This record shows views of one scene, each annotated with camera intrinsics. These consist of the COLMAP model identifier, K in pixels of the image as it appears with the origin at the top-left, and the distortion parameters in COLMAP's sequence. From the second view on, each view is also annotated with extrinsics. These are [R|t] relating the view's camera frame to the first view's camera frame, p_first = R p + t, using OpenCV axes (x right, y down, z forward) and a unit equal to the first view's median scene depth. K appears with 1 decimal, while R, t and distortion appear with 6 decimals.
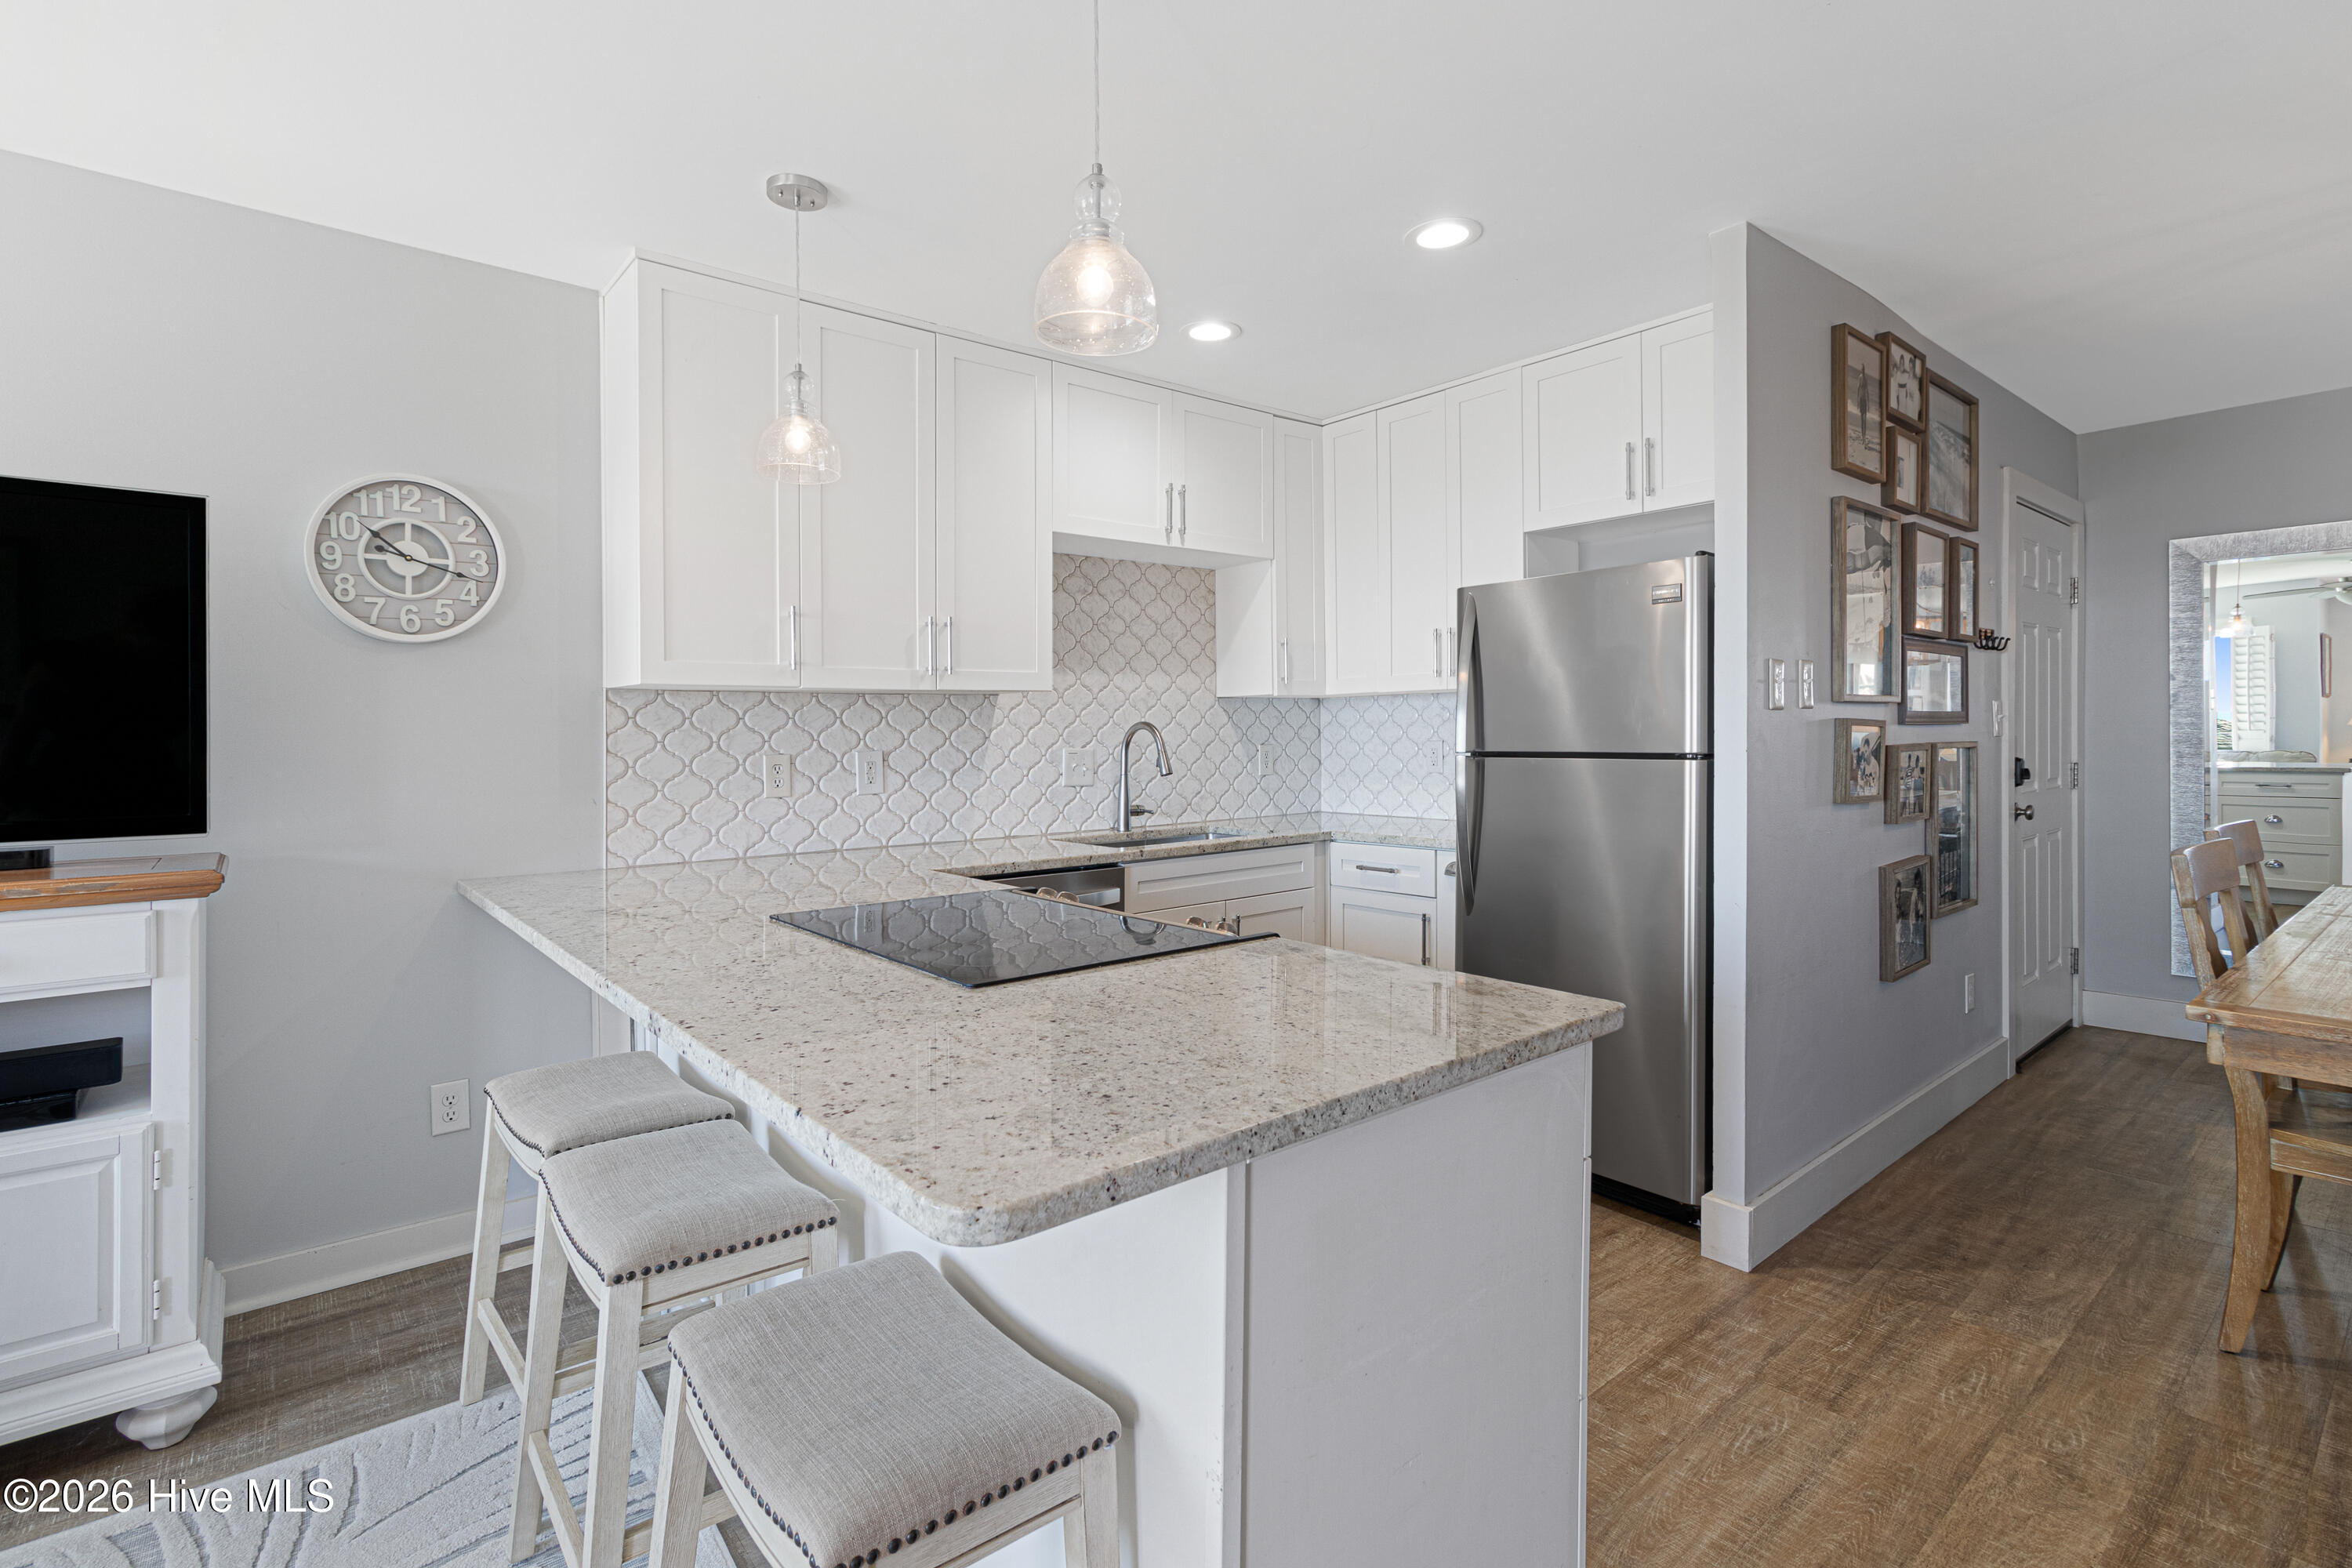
lens RADIAL K [[1103.6, 0, 1203.8], [0, 1103.6, 756.7], [0, 0, 1]] dist [0.012543, -0.003329]
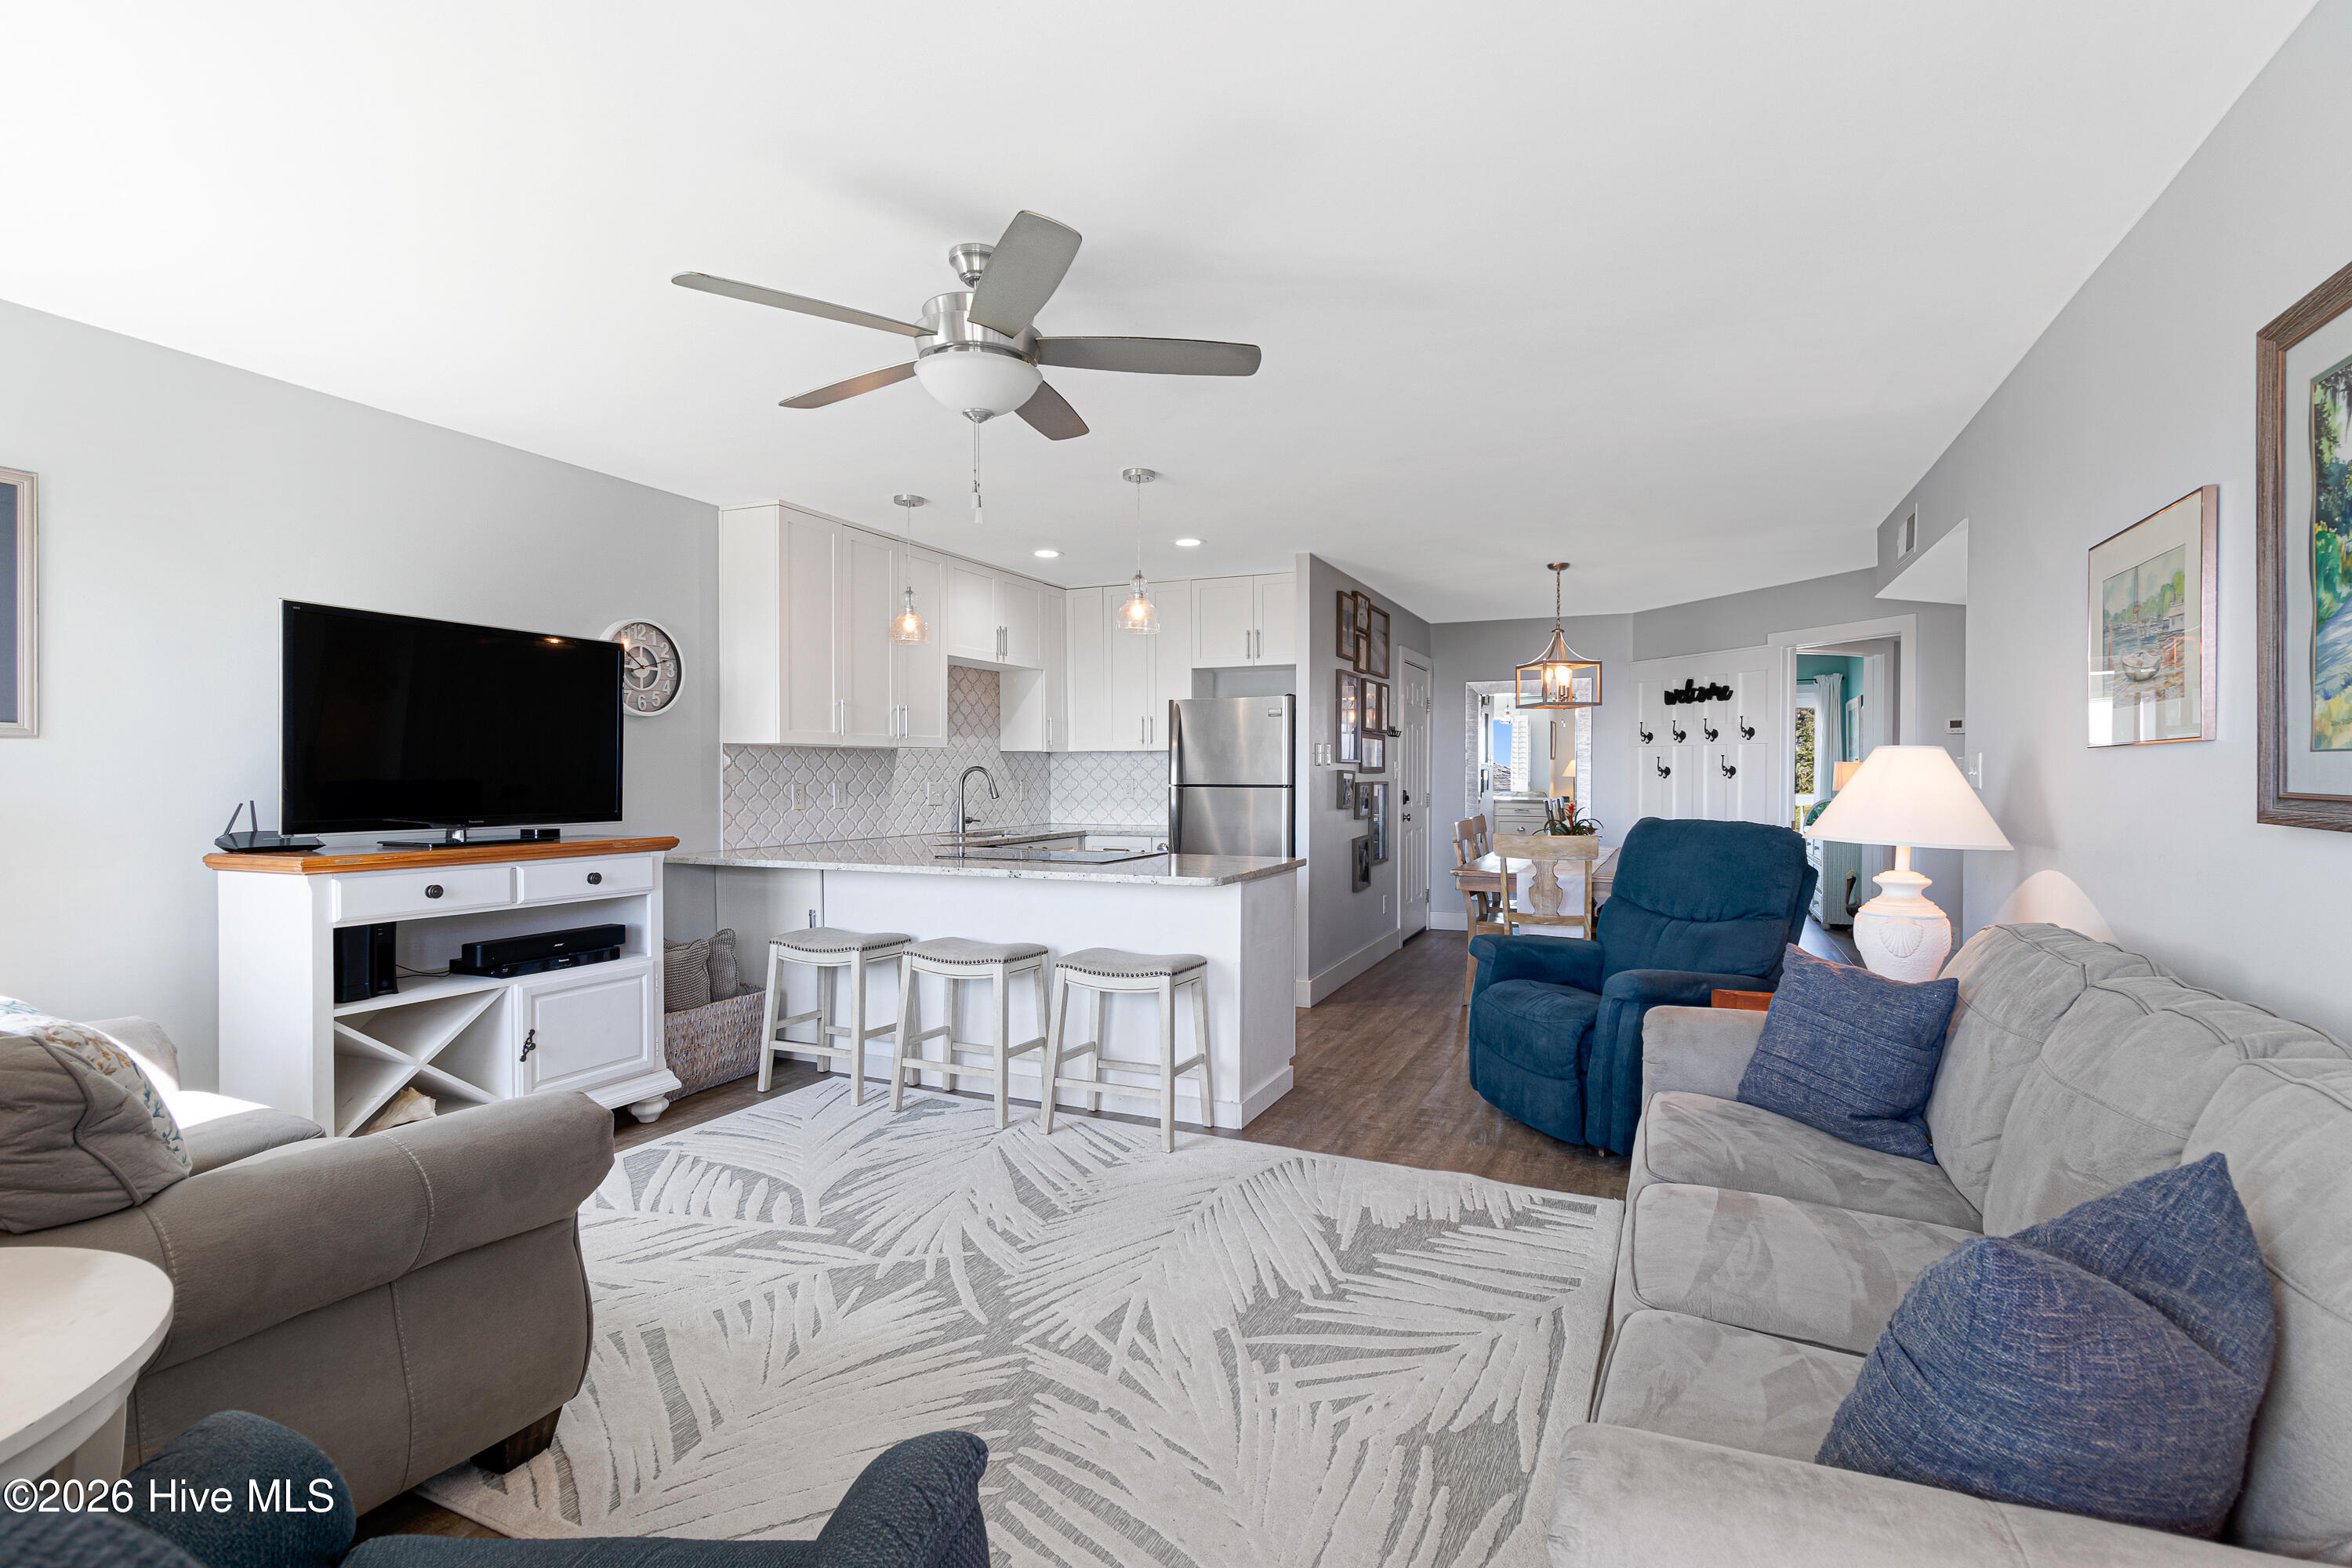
lens RADIAL K [[1103.6, 0, 1192.5], [0, 1103.6, 833.9], [0, 0, 1]] dist [0.012543, -0.003329]
pose [[0.902192, -0.013636, 0.431119, -0.536752], [0.000555, 0.999536, 0.030453, 0.021909], [-0.431334, -0.027235, 0.901781, -0.721335]]
